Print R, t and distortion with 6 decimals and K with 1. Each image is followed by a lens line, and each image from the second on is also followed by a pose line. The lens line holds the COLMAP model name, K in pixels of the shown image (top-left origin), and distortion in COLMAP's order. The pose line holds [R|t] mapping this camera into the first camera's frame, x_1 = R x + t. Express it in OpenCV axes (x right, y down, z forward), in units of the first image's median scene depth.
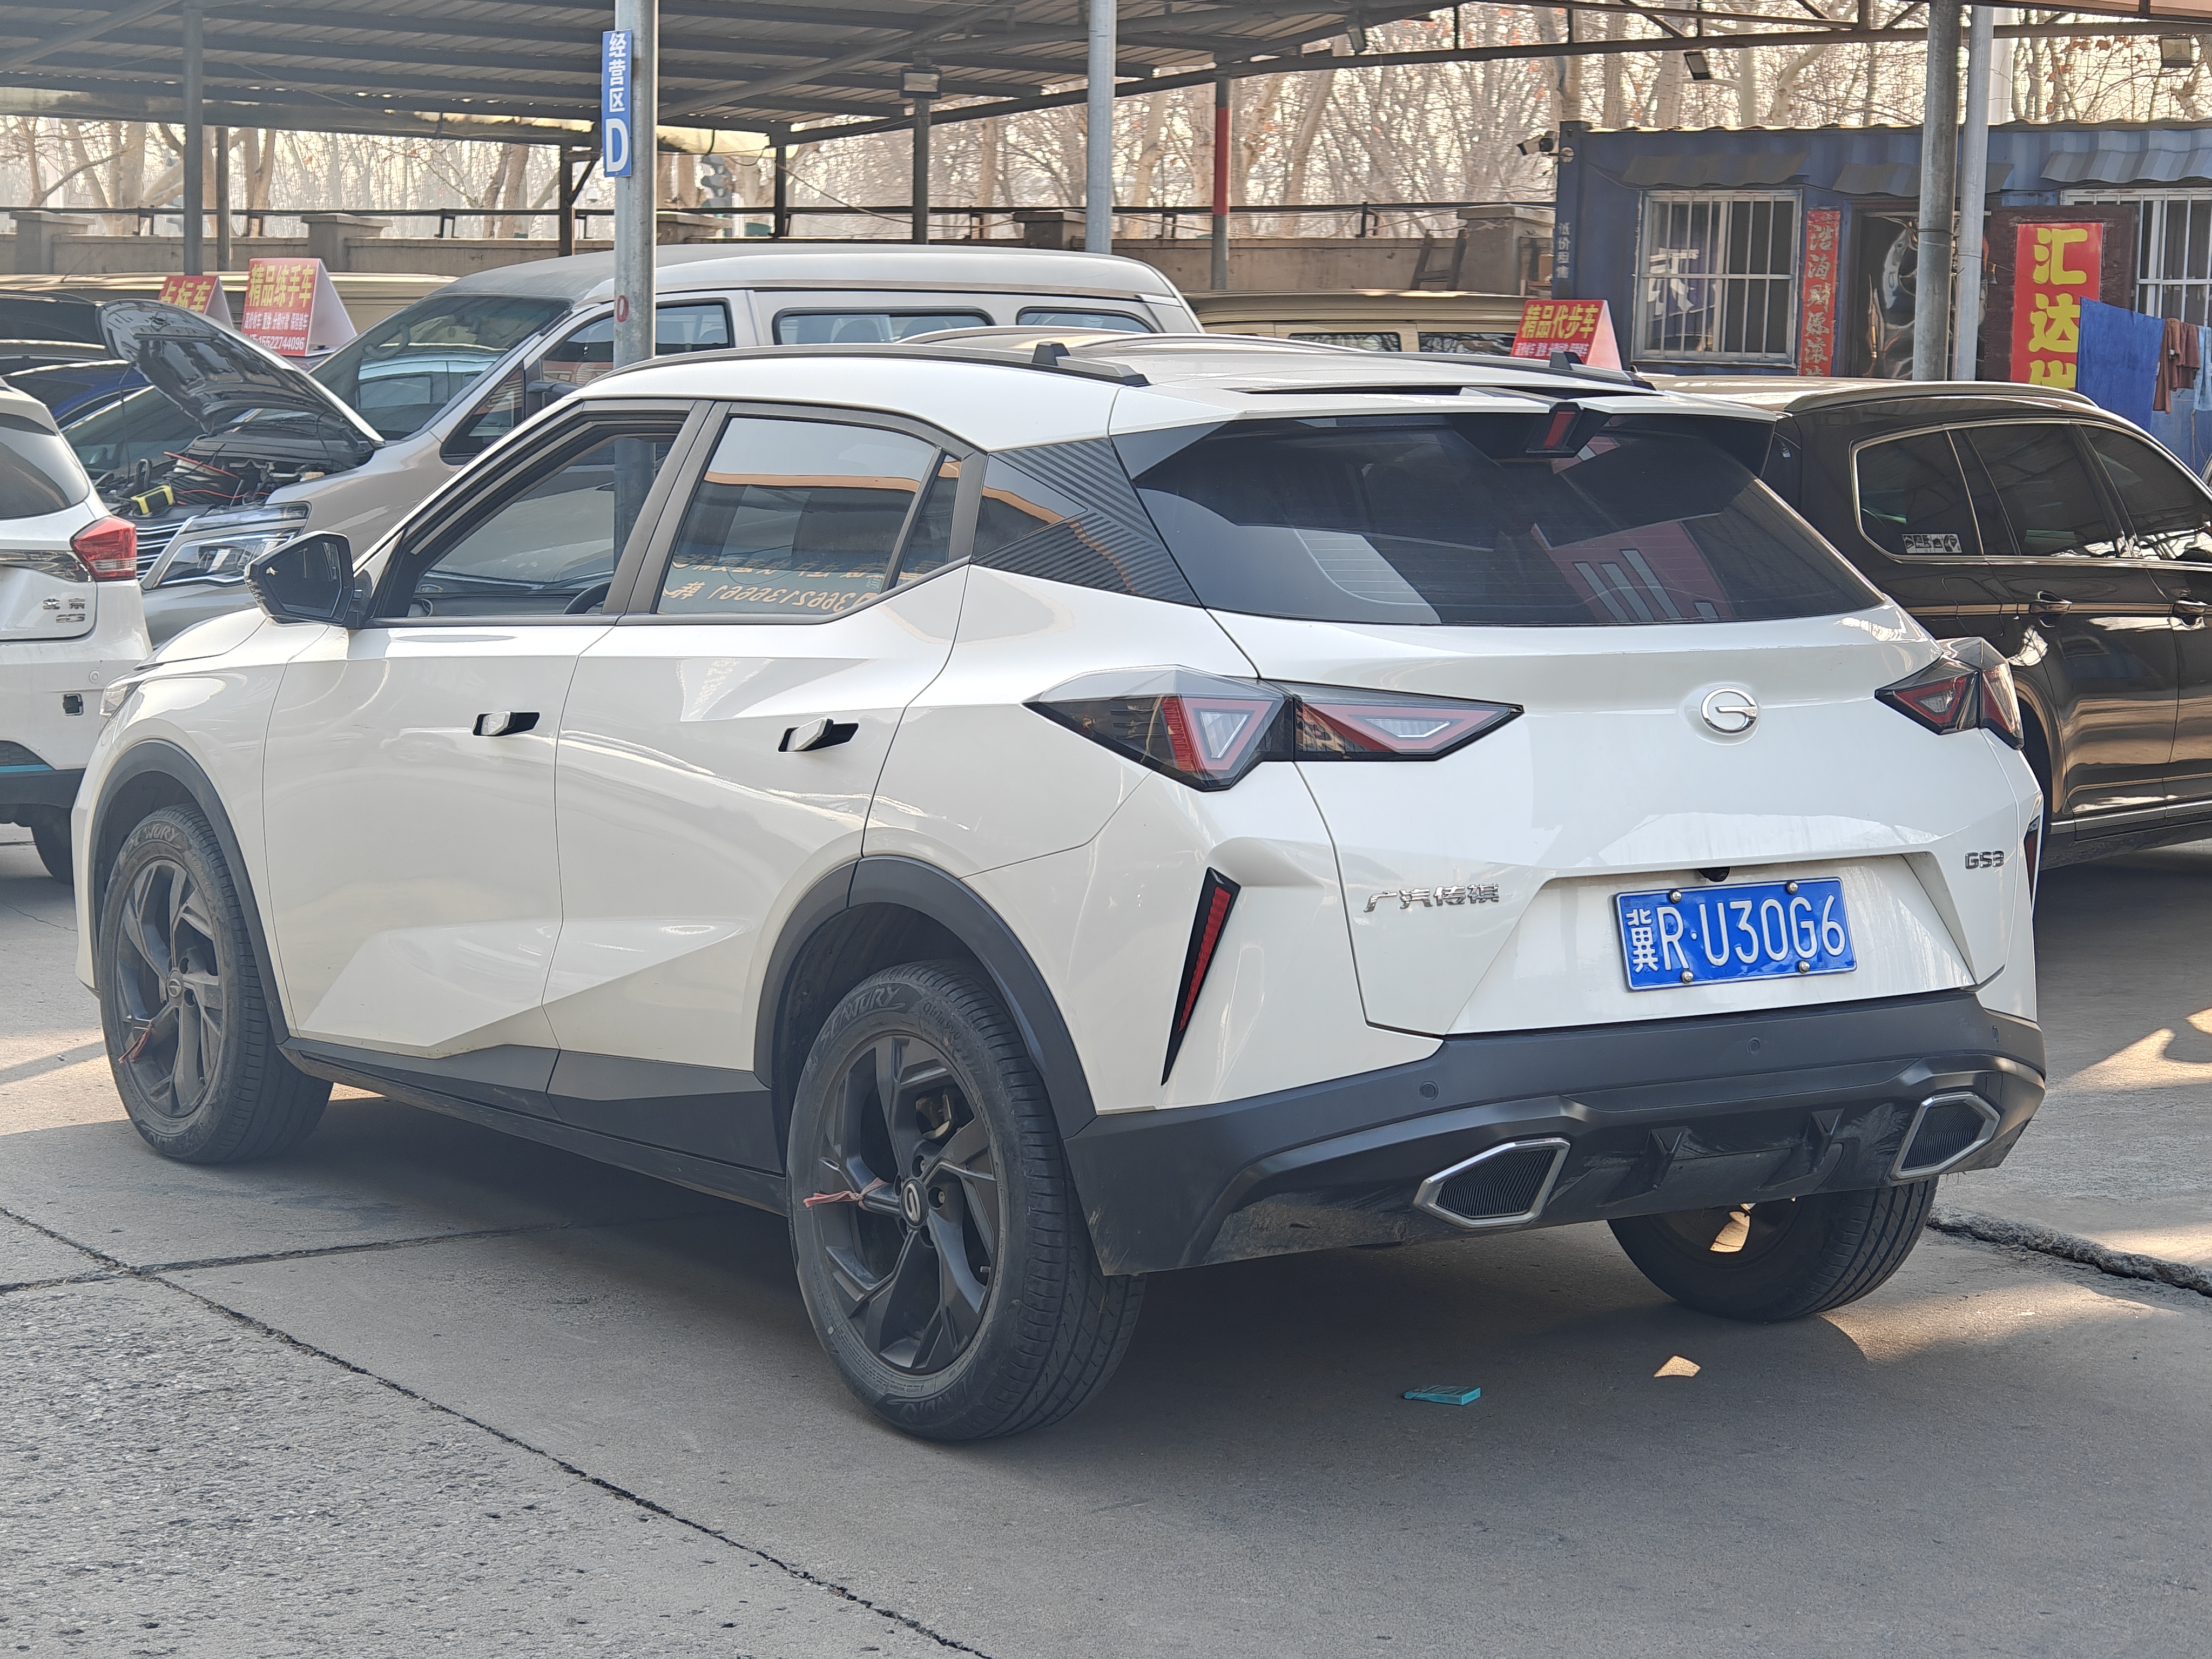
lens RADIAL K [[4526.1, 0, 1106.0], [0, 4526.1, 829.5], [0, 0, 1]] dist [0.178680, -0.148689]
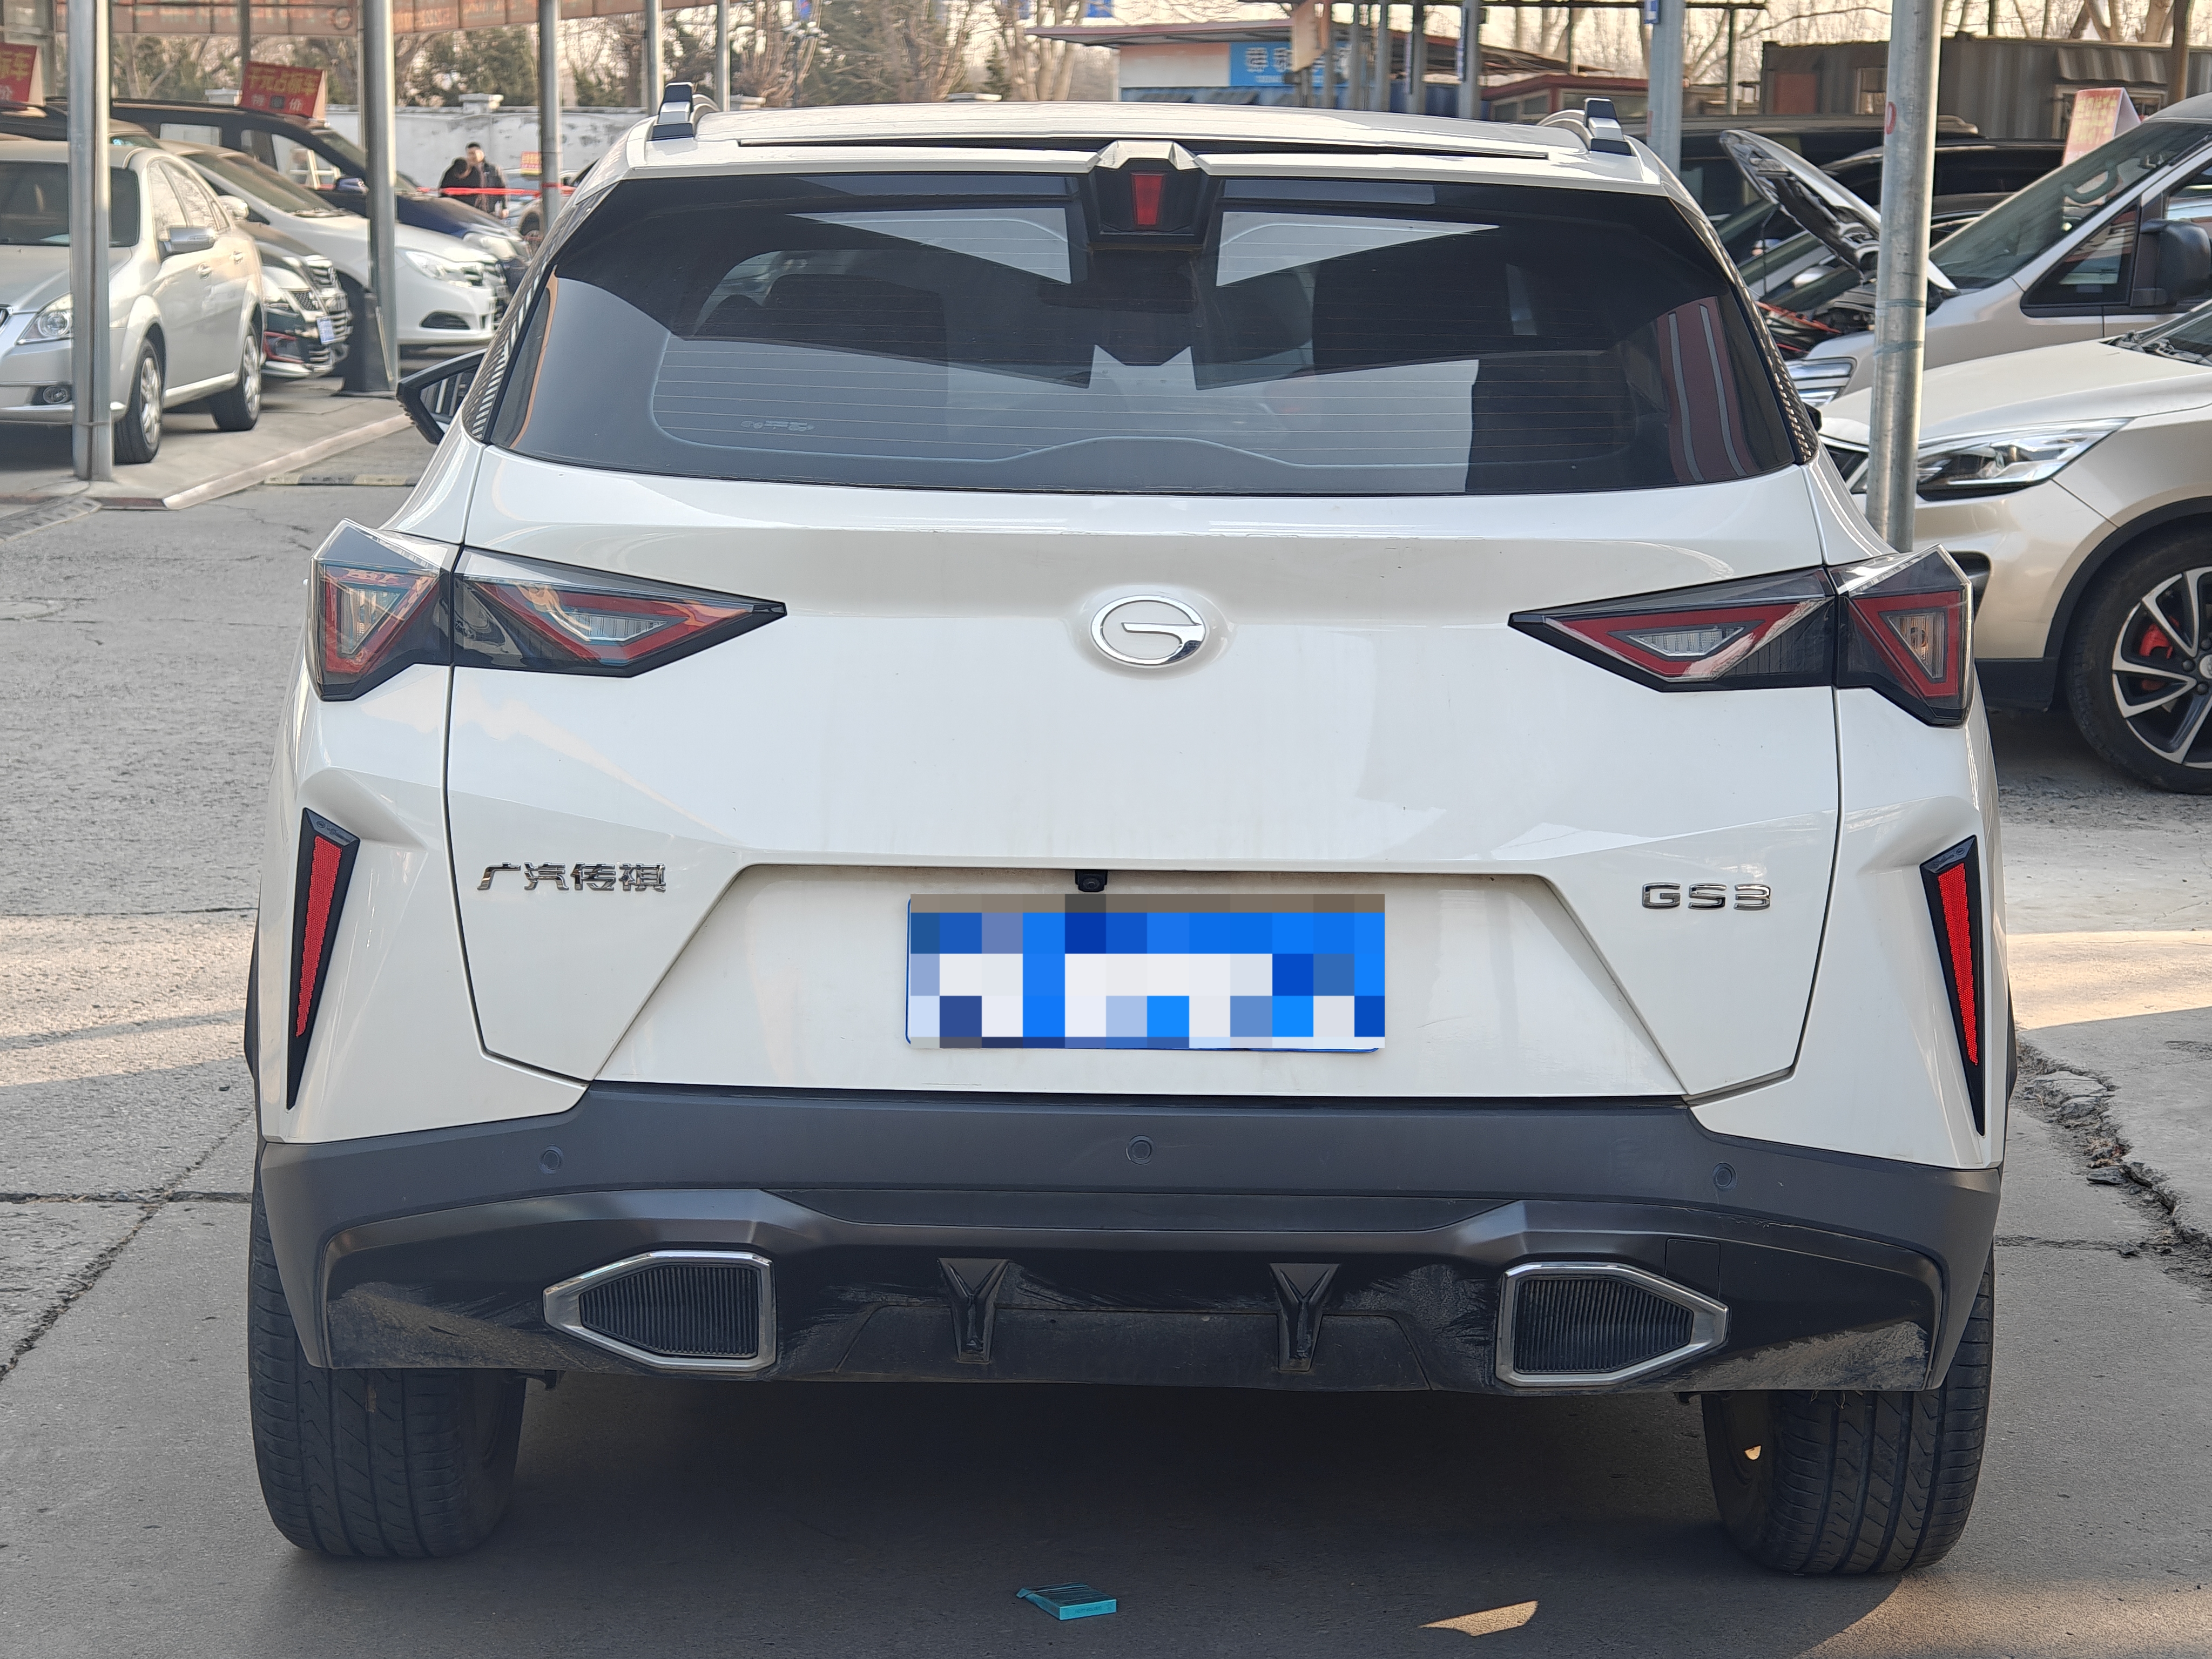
lens RADIAL K [[4443.0, 0, 1106.0], [0, 4443.0, 829.5], [0, 0, 1]] dist [0.082264, 0.350198]
pose [[0.823508, 0.078860, -0.561797, 0.472629], [-0.063524, 0.996882, 0.046817, -0.026206], [0.563737, -0.002867, 0.825949, 0.456750]]
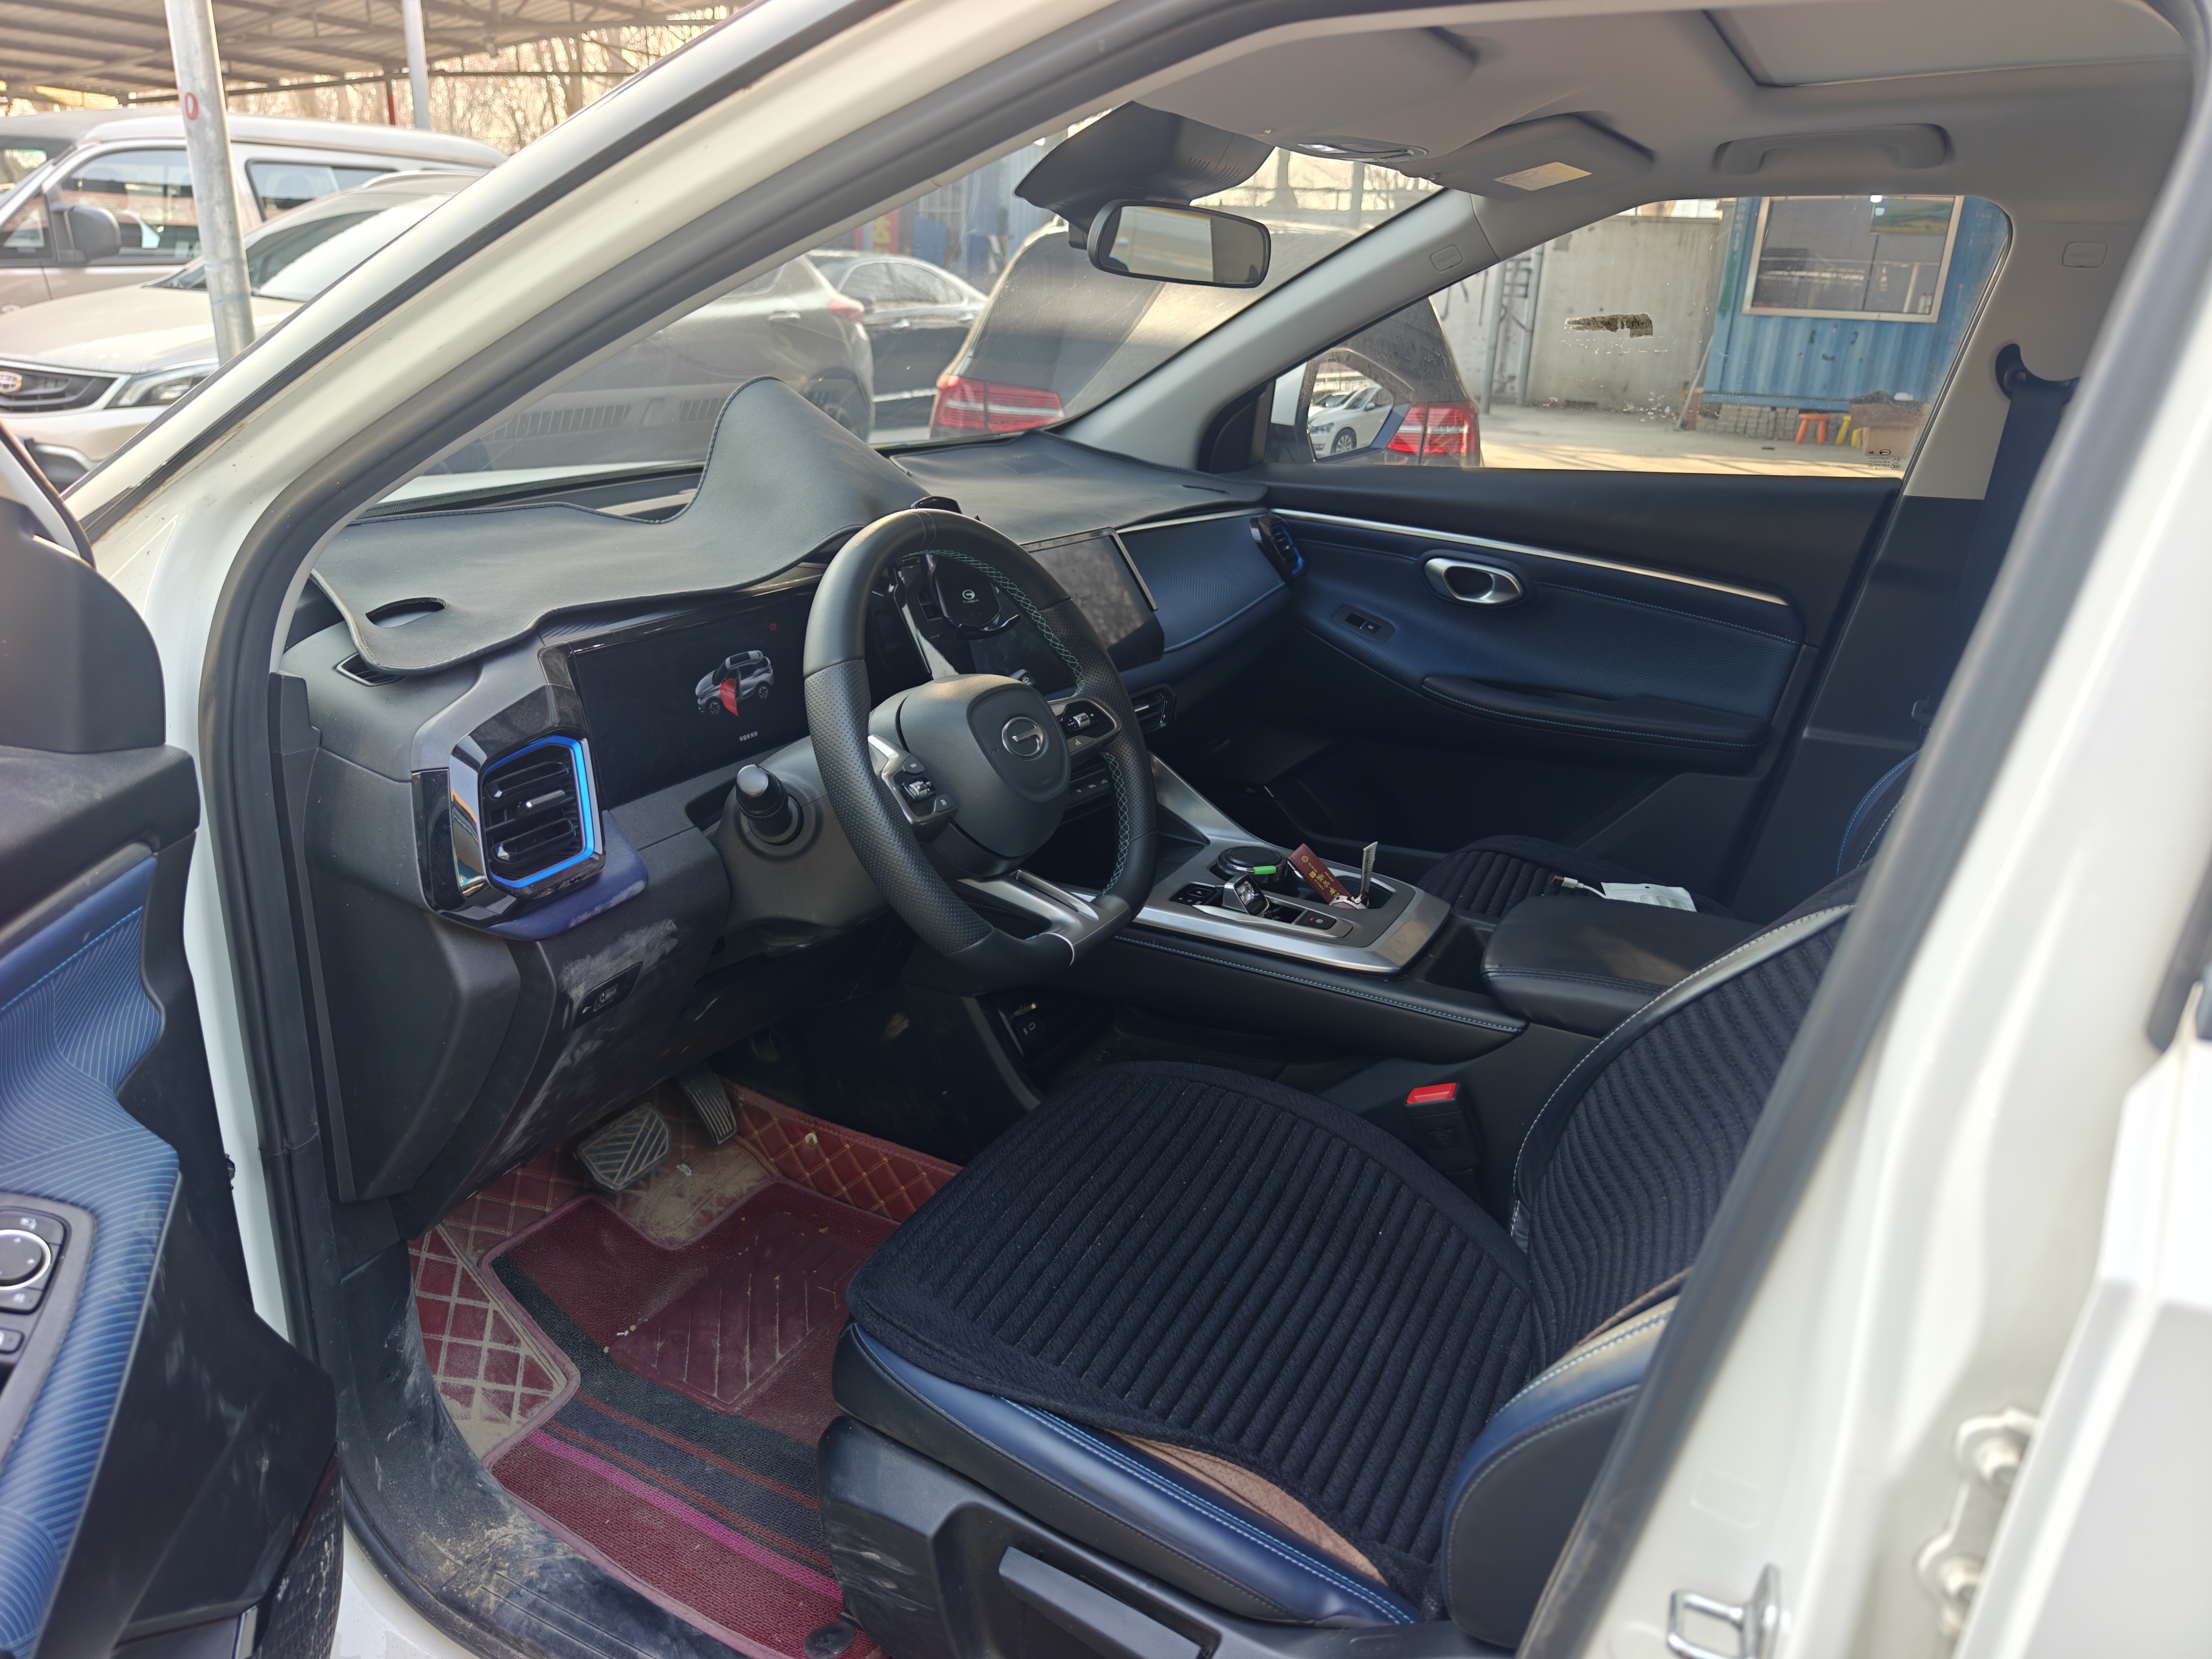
lens RADIAL K [[1480.7, 0, 1014.8], [0, 1480.7, 836.8], [0, 0, 1]] dist [0.007258, 0.003615]
pose [[0.897376, -0.130919, 0.421399, -0.196489], [0.015449, 0.963710, 0.266503, -0.076743], [-0.440996, -0.232643, 0.866833, 1.100080]]
